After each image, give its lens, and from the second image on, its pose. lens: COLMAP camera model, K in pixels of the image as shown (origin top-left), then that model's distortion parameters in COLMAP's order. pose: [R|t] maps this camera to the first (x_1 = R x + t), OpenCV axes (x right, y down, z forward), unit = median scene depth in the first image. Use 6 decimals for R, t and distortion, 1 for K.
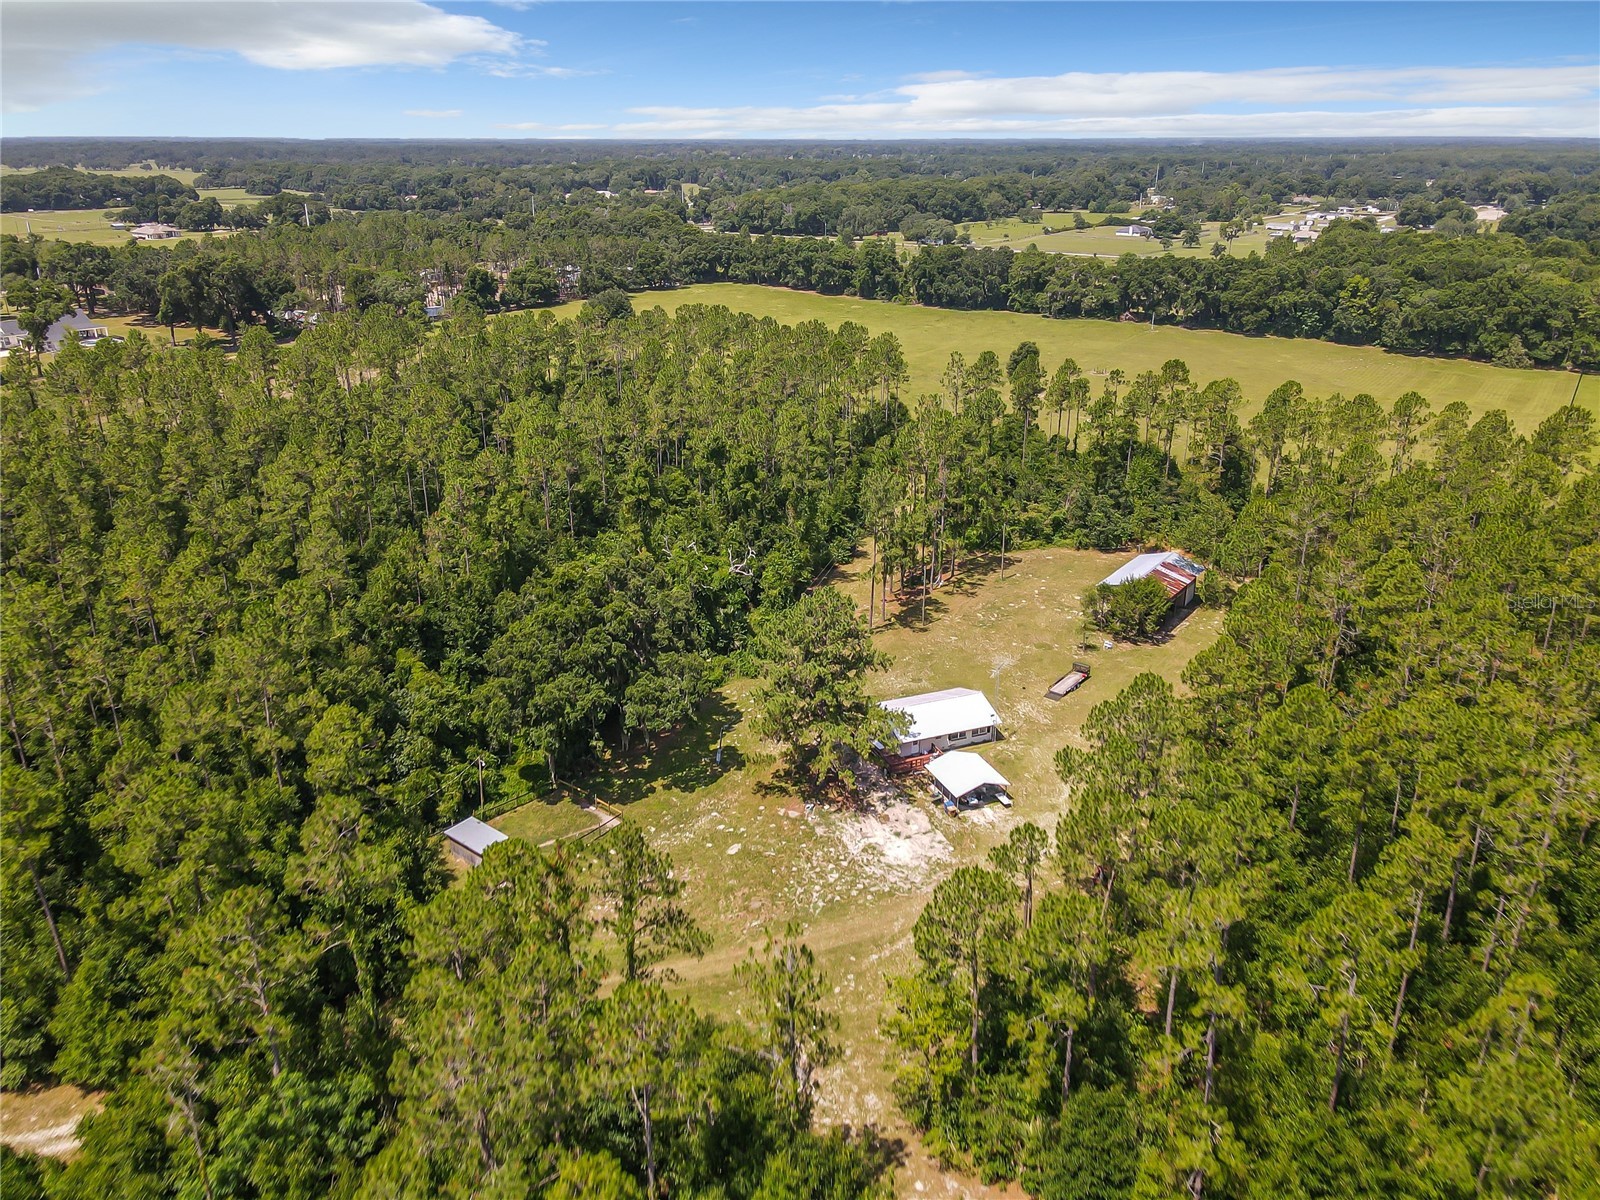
lens RADIAL K [[1211.5, 0, 800.0], [0, 1211.5, 600.0], [0, 0, 1]] dist [0.011706, 0.009288]
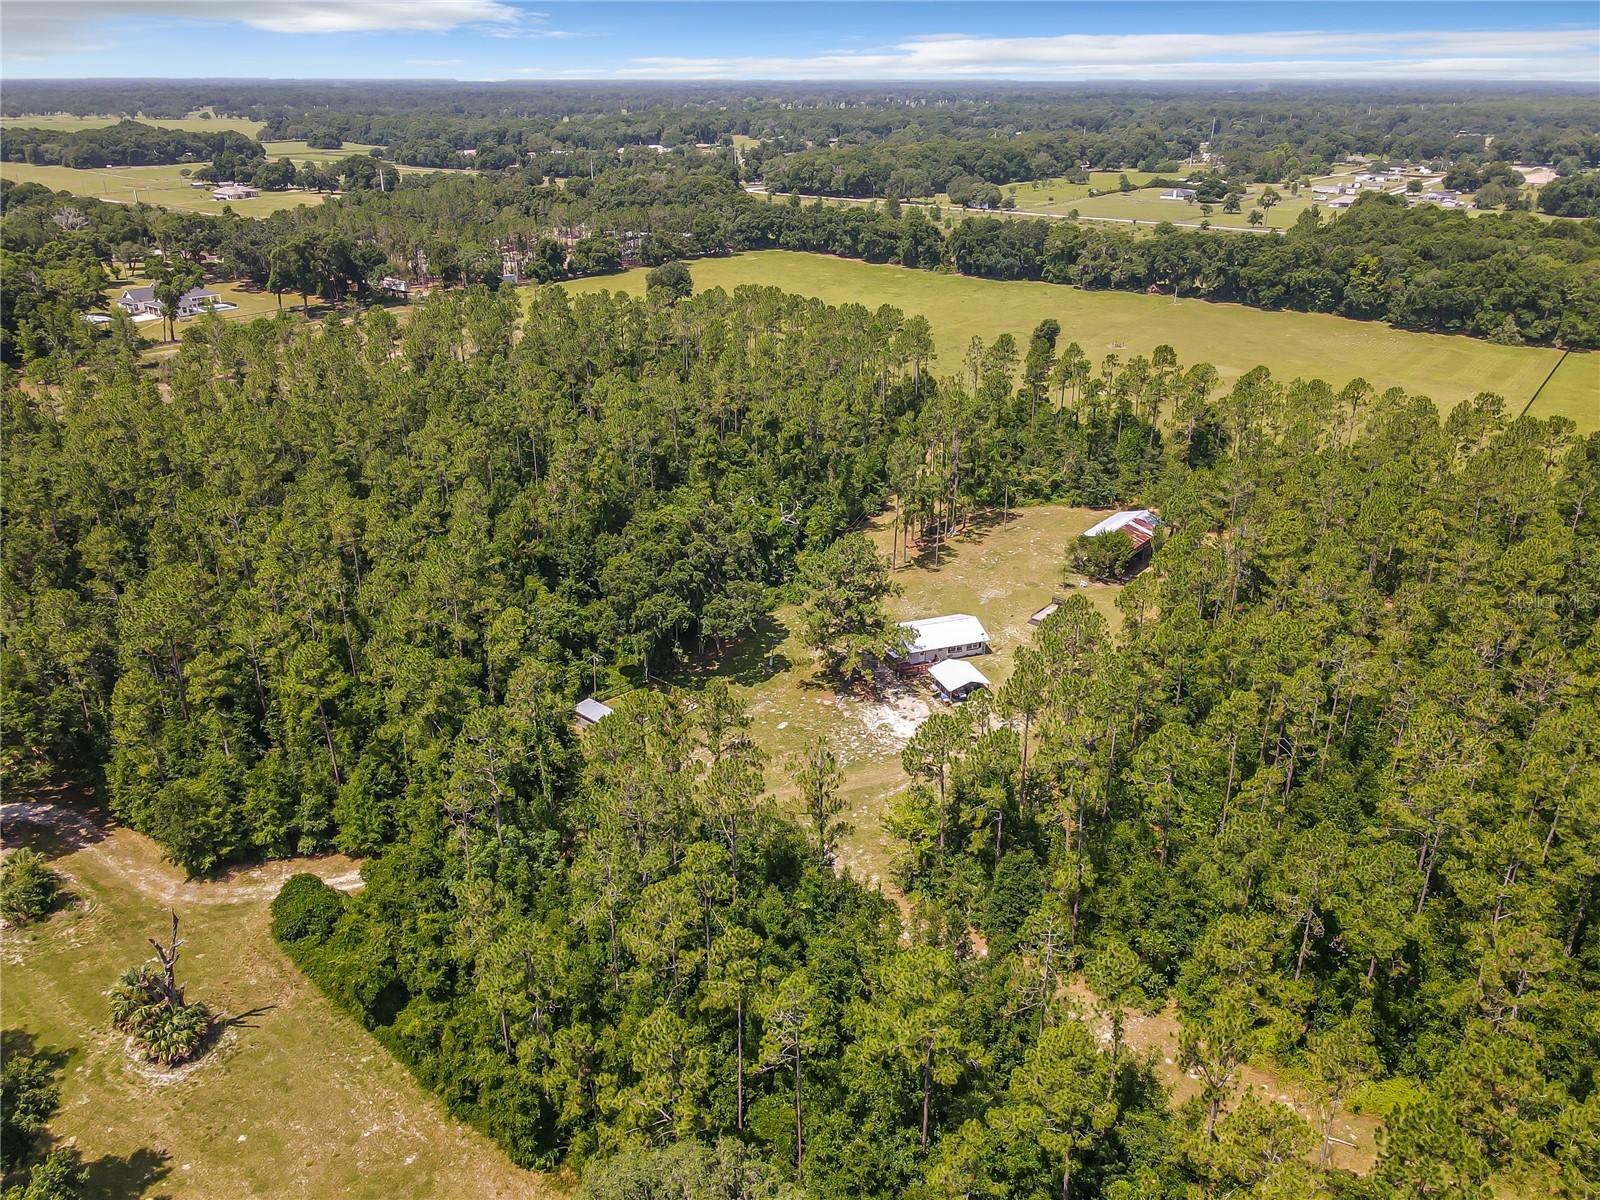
lens RADIAL K [[1257.9, 0, 800.0], [0, 1257.9, 600.0], [0, 0, 1]] dist [0.001982, 0.016534]
pose [[0.999215, 0.017015, -0.035774, 0.008031], [-0.015760, 0.999261, 0.035064, 0.010374], [0.036344, -0.034473, 0.998745, -0.248452]]
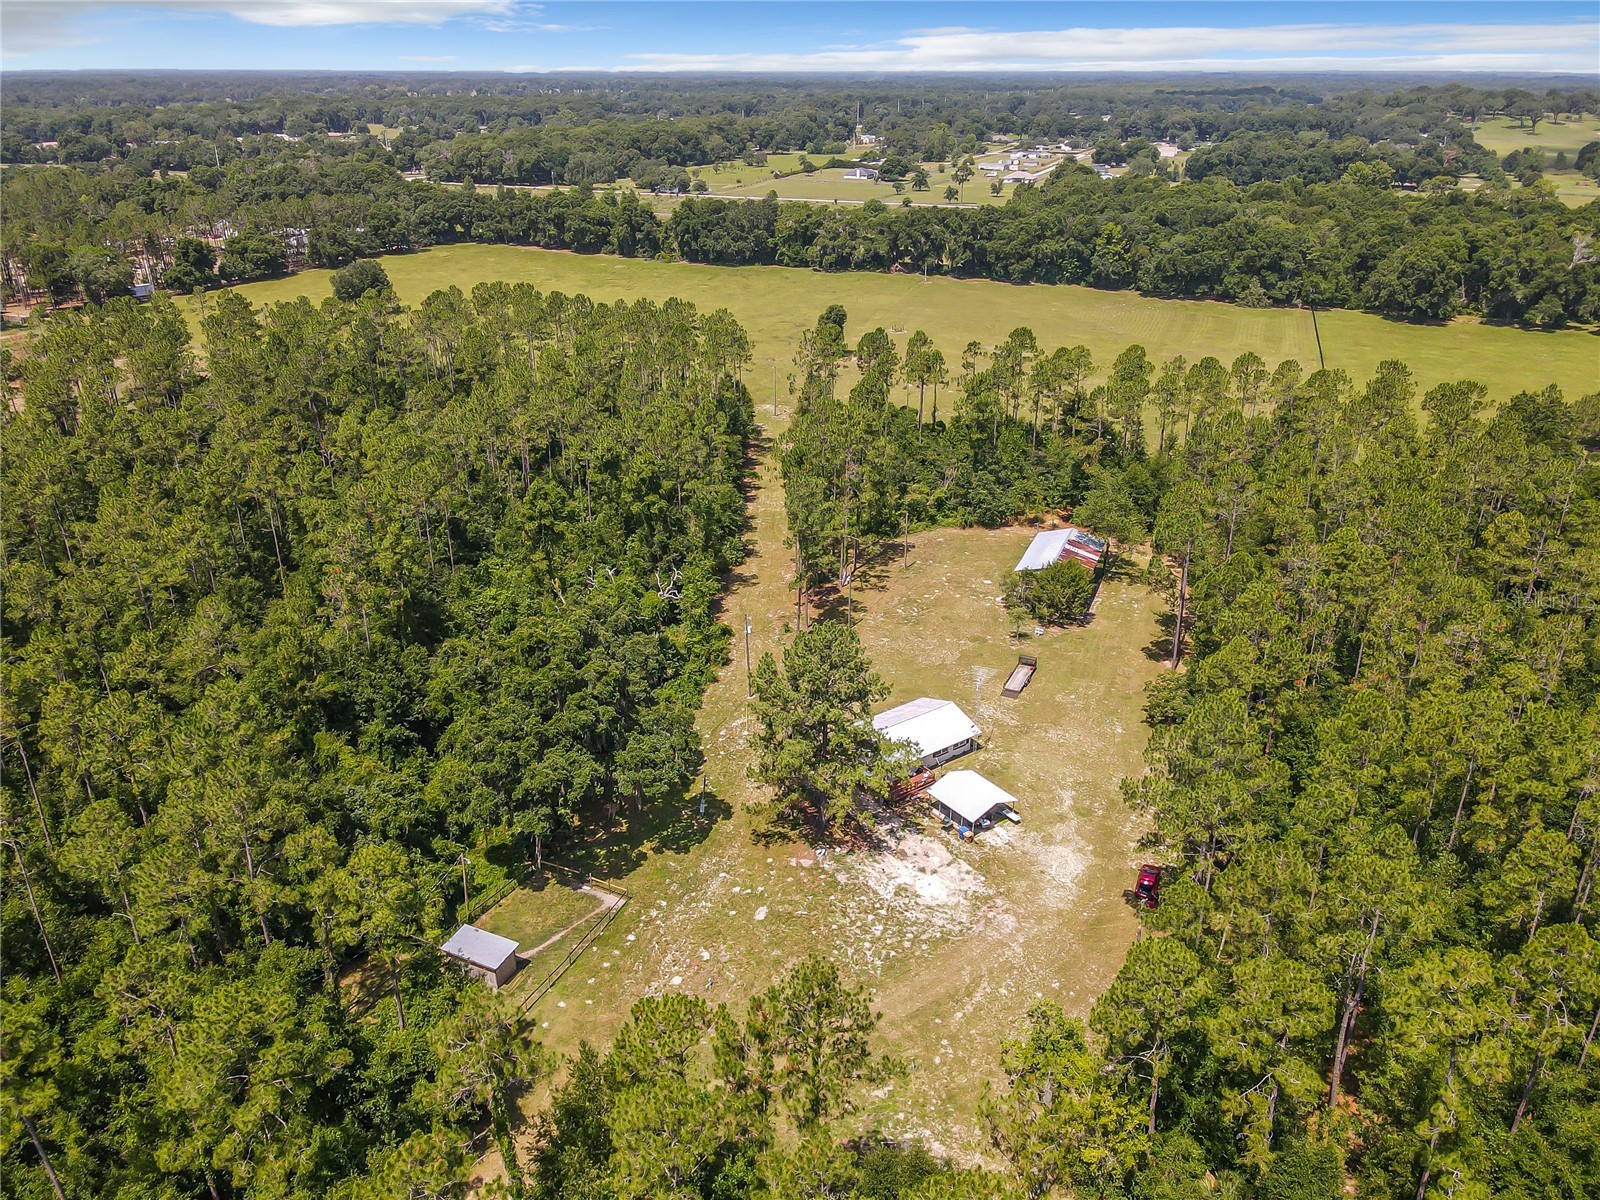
lens RADIAL K [[1211.5, 0, 800.0], [0, 1211.5, 600.0], [0, 0, 1]] dist [0.011706, 0.009288]
pose [[0.968096, -0.099658, 0.229909, -0.135860], [0.088134, 0.994307, 0.059886, -0.054693], [-0.234568, -0.037712, 0.971368, 0.061881]]
